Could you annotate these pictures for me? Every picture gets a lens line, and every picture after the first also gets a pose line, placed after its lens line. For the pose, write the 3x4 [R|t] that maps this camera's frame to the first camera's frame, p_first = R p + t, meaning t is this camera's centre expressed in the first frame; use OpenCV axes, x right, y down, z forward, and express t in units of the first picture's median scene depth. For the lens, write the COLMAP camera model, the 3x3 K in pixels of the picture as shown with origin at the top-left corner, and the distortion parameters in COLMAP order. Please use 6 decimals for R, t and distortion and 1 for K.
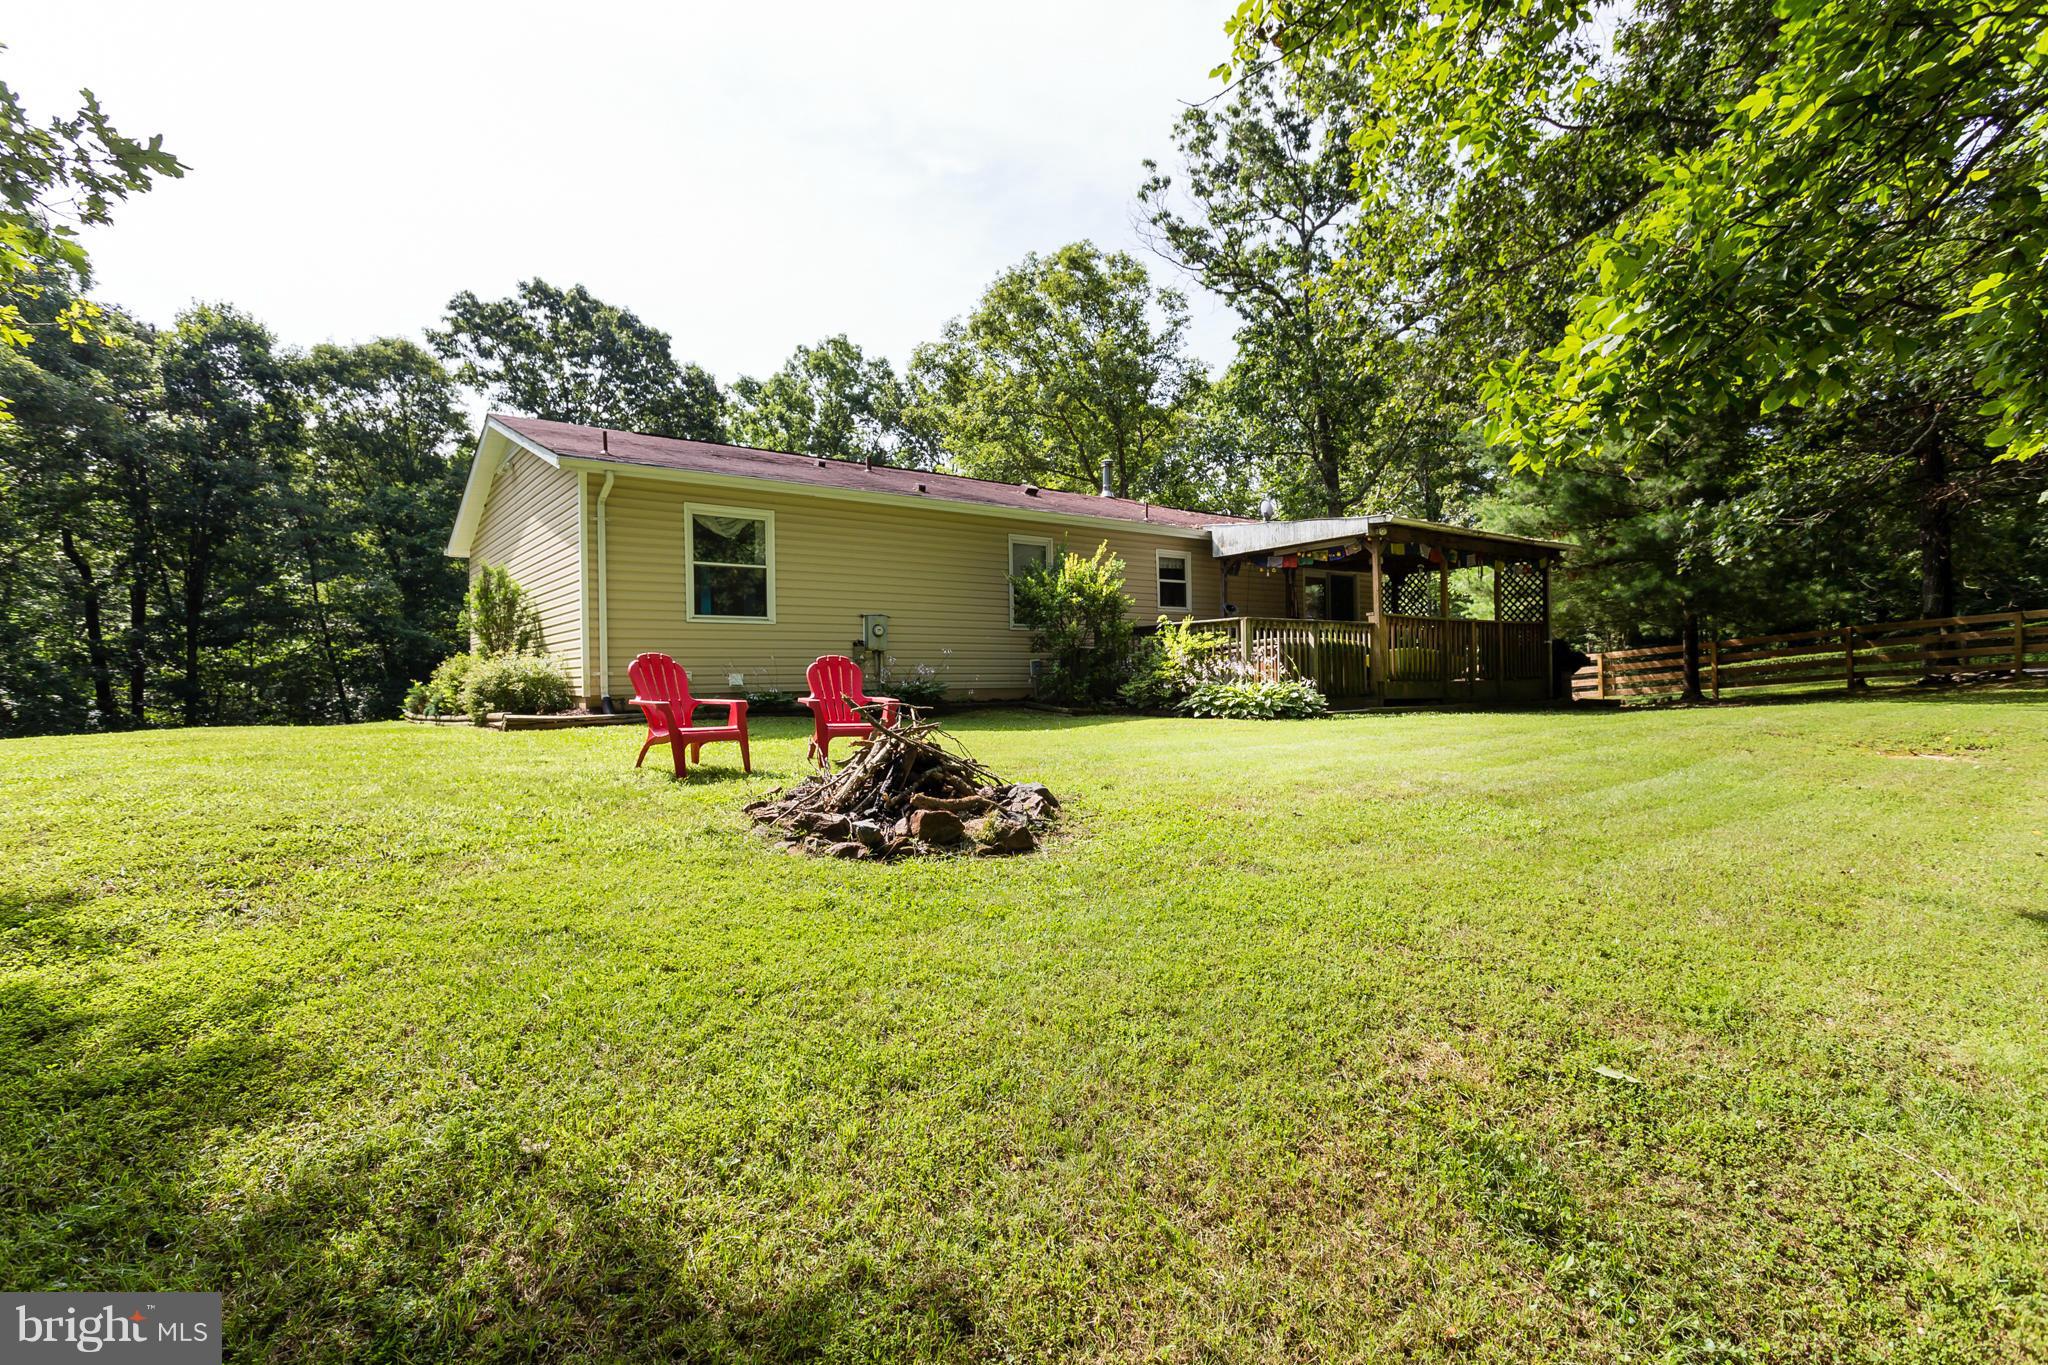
lens RADIAL K [[995.0, 0, 989.6], [0, 995.0, 675.8], [0, 0, 1]] dist [-0.041134, 0.027487]
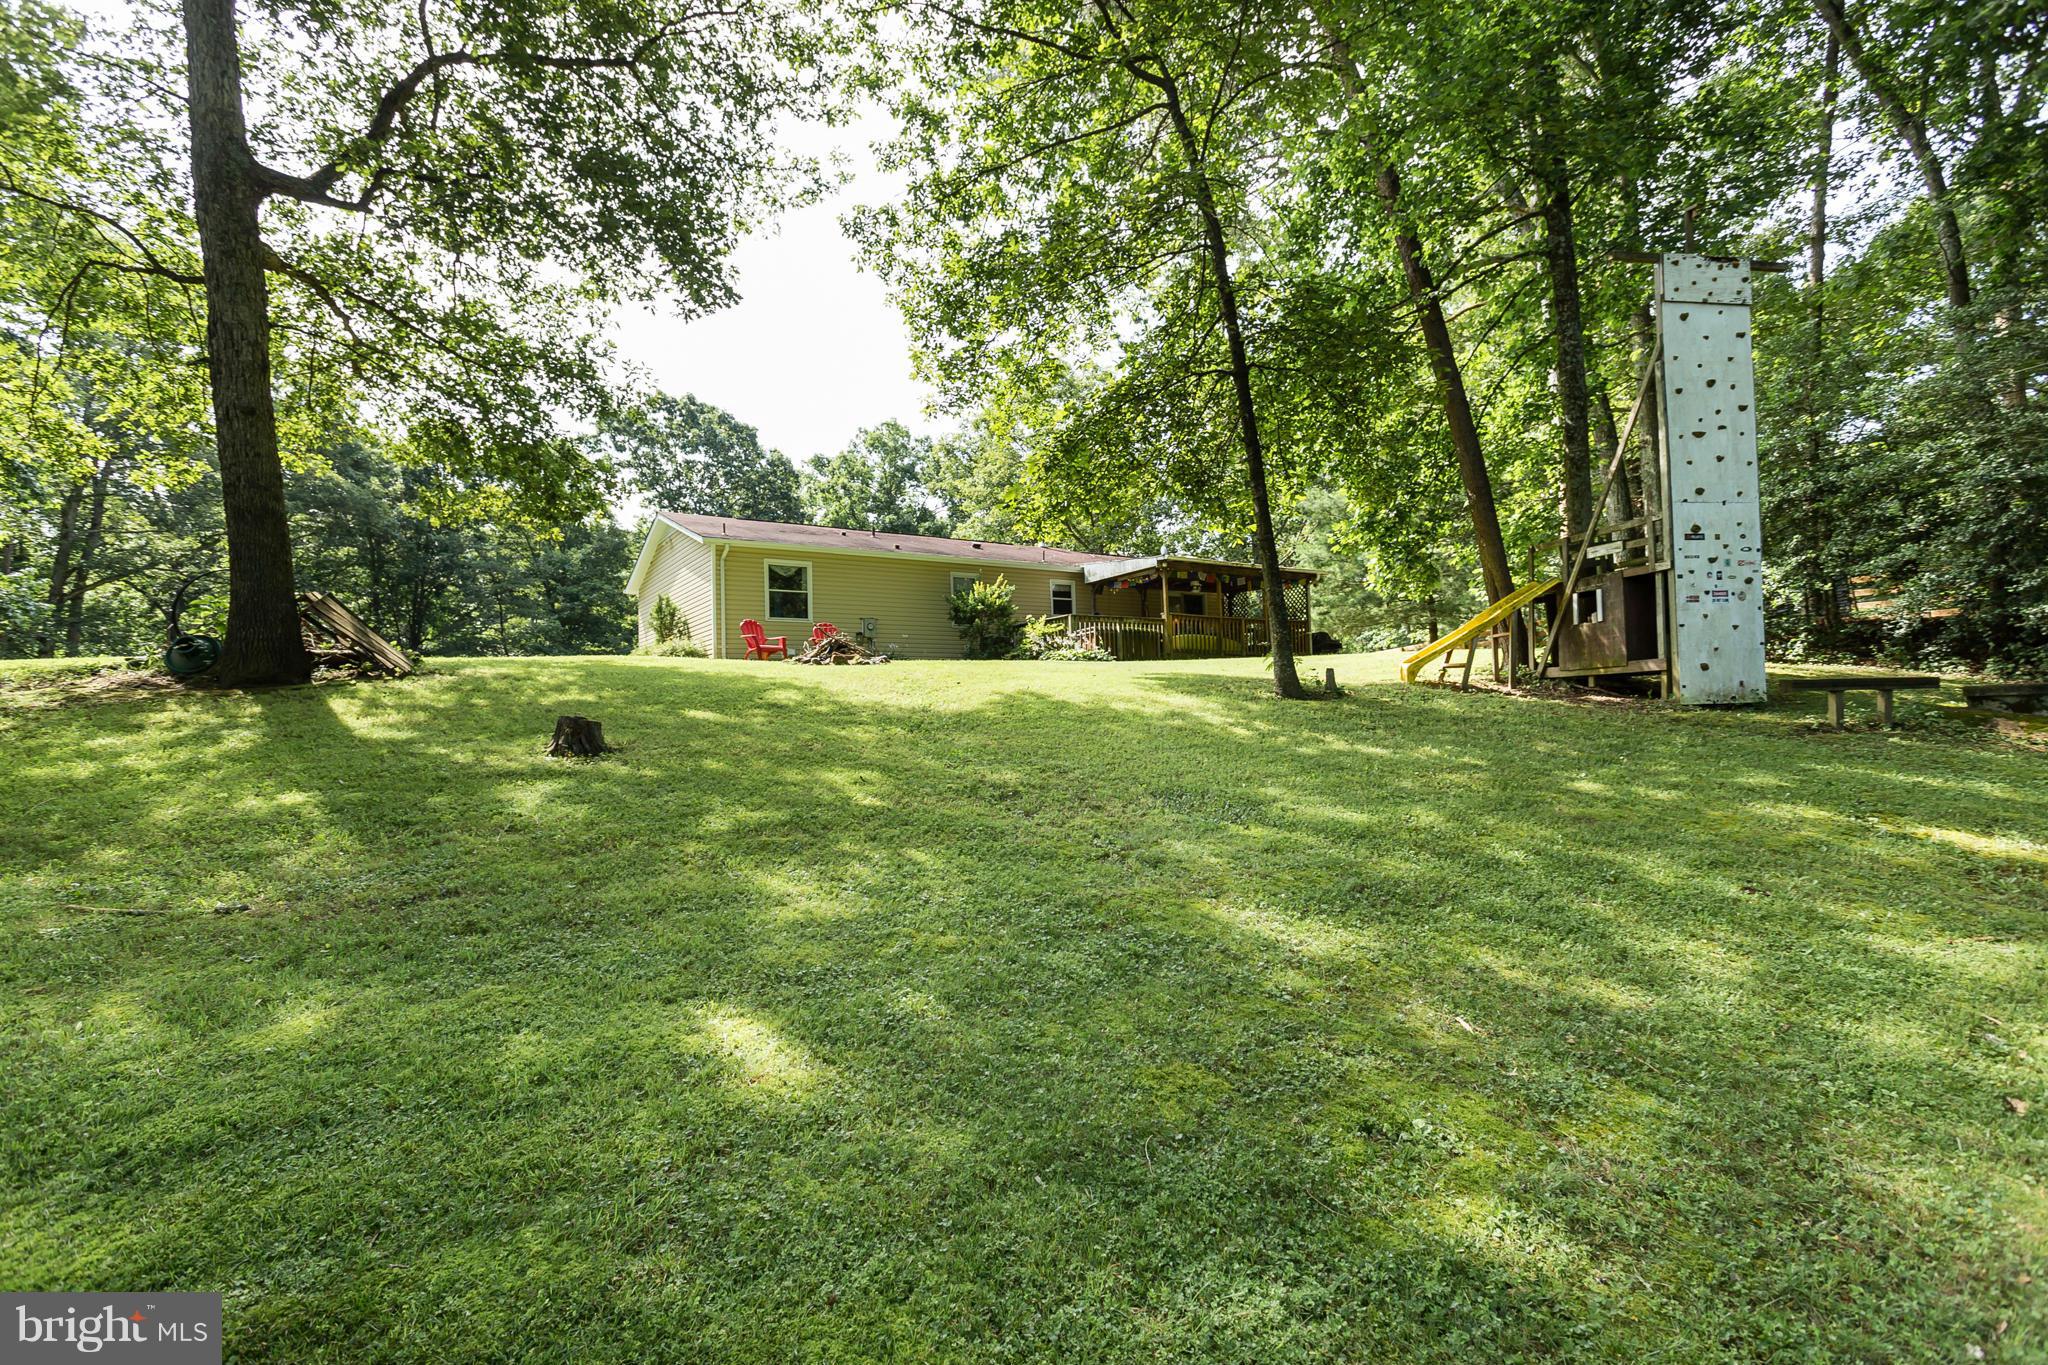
lens RADIAL K [[995.0, 0, 989.6], [0, 995.0, 675.8], [0, 0, 1]] dist [-0.041134, 0.027487]
pose [[0.996402, -0.015747, -0.083274, 0.085208], [0.011952, 0.998876, -0.045875, 0.043534], [0.083903, 0.044714, 0.995470, -0.260240]]
